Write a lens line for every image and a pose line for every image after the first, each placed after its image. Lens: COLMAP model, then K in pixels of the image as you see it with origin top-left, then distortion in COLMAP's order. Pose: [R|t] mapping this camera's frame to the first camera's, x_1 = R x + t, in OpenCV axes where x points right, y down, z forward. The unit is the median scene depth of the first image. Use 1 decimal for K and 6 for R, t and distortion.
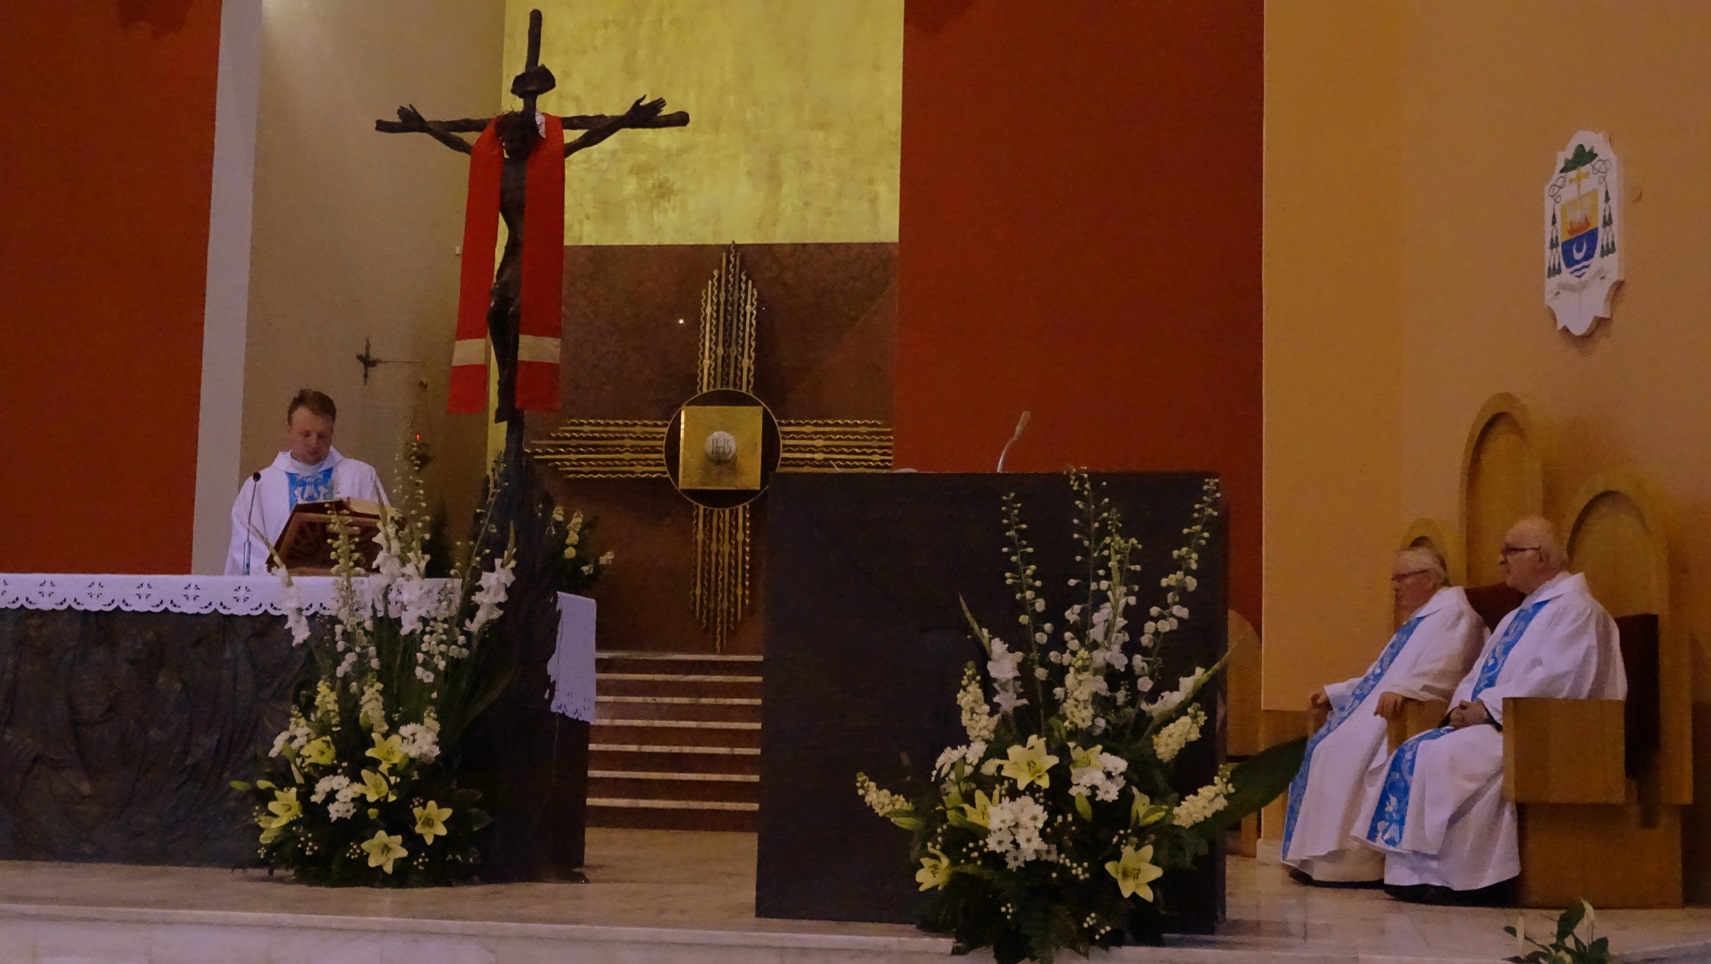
lens RADIAL K [[2241.0, 0, 855.5], [0, 2241.0, 482.0], [0, 0, 1]] dist [0.003327, 0.012739]
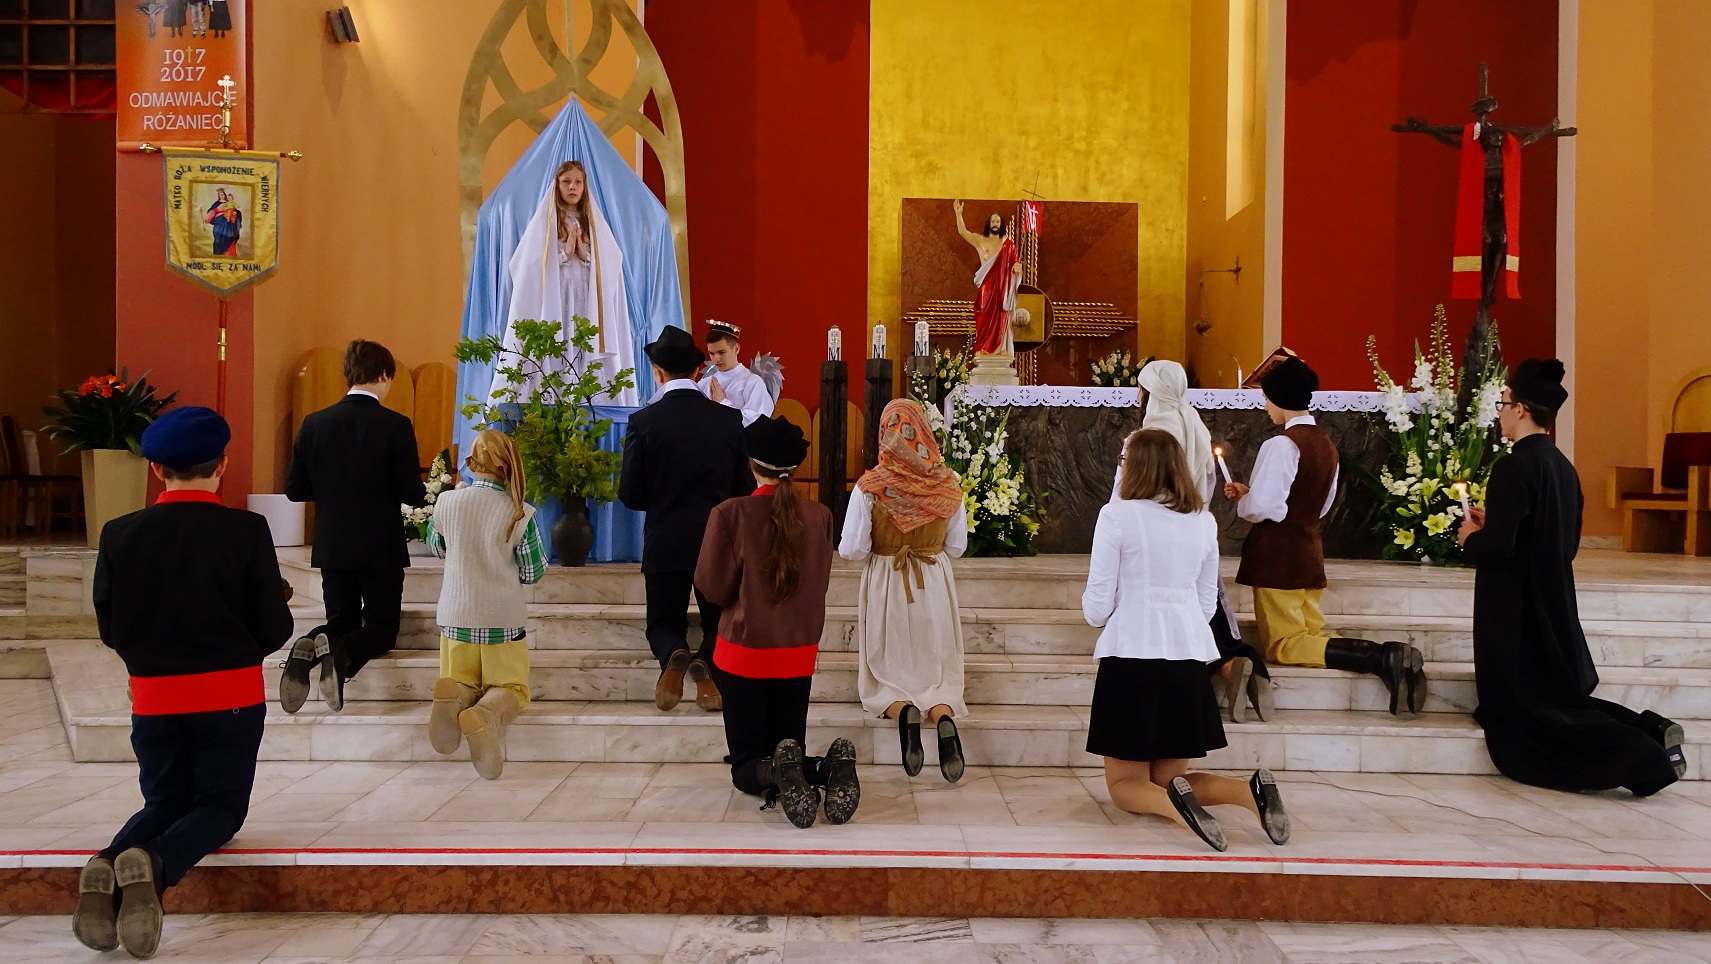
lens RADIAL K [[1233.4, 0, 855.5], [0, 1233.4, 482.0], [0, 0, 1]] dist [-0.011649, 0.004567]
pose [[0.986842, -0.005558, 0.161594, -0.342296], [-0.013393, 0.993165, 0.115949, 0.002395], [-0.161134, -0.116588, 0.980022, 0.050940]]
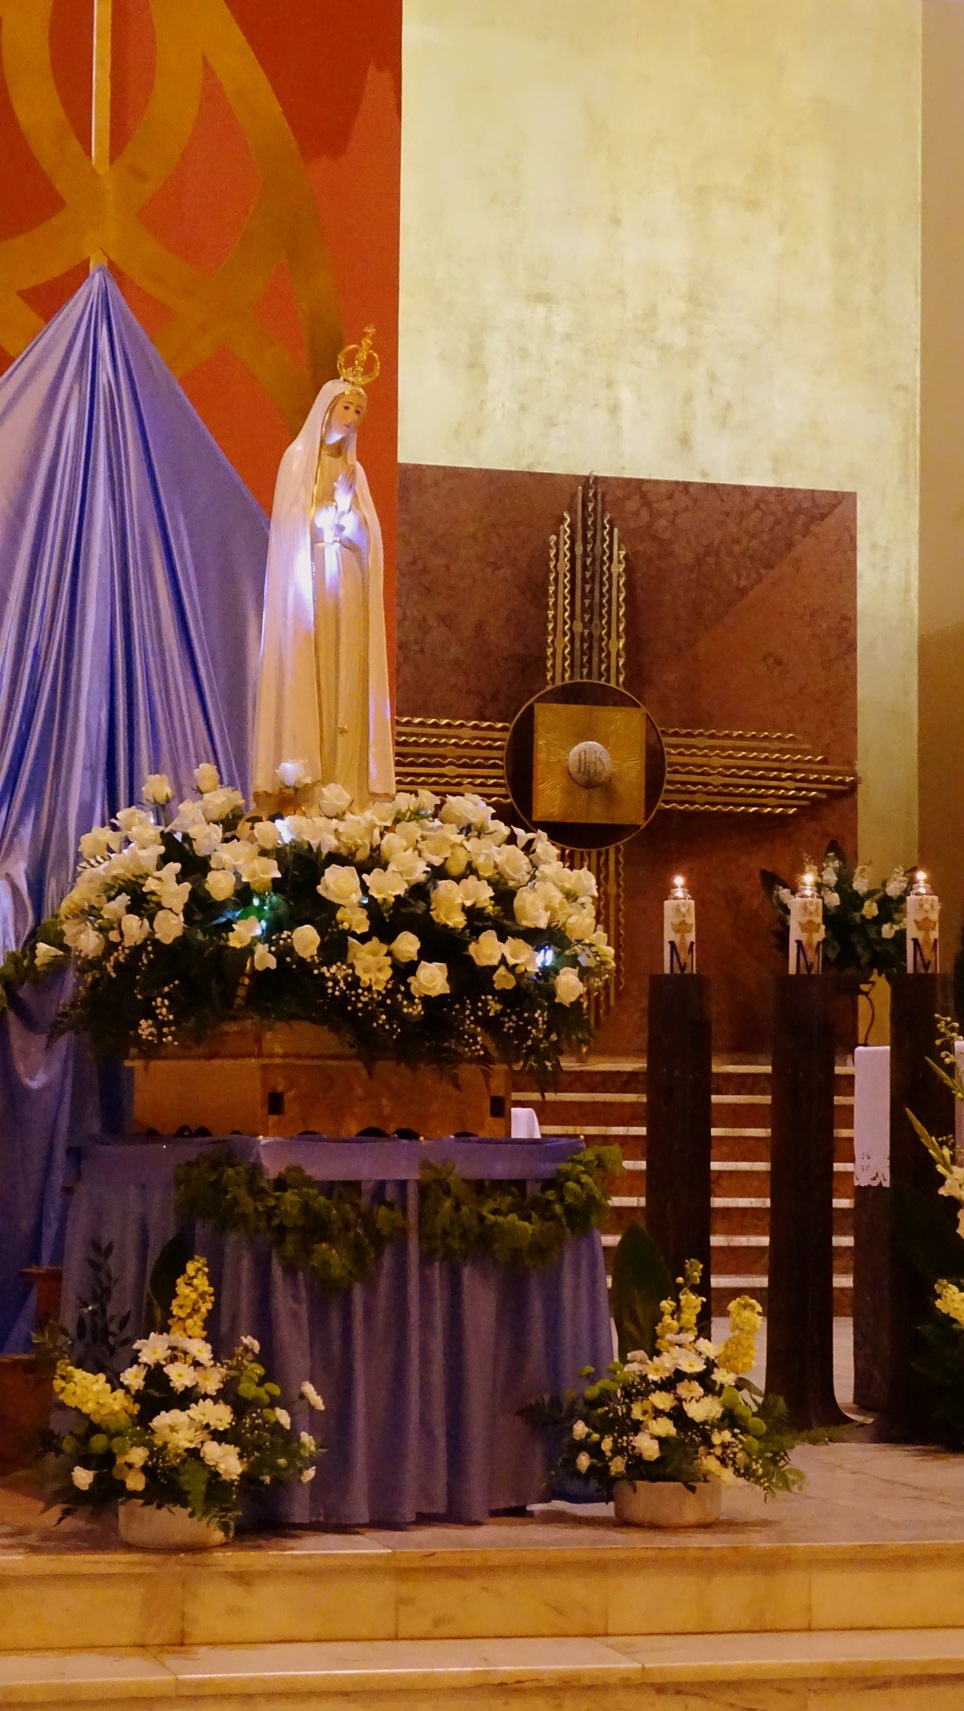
lens RADIAL K [[3250.8, 0, 482.0], [0, 3250.8, 855.5], [0, 0, 1]] dist [0.001978, 0.049866]
pose [[0.919948, 0.019916, 0.391533, -0.487965], [-0.037514, 0.998598, 0.037346, -0.023214], [-0.390240, -0.049044, 0.919406, 0.060501]]
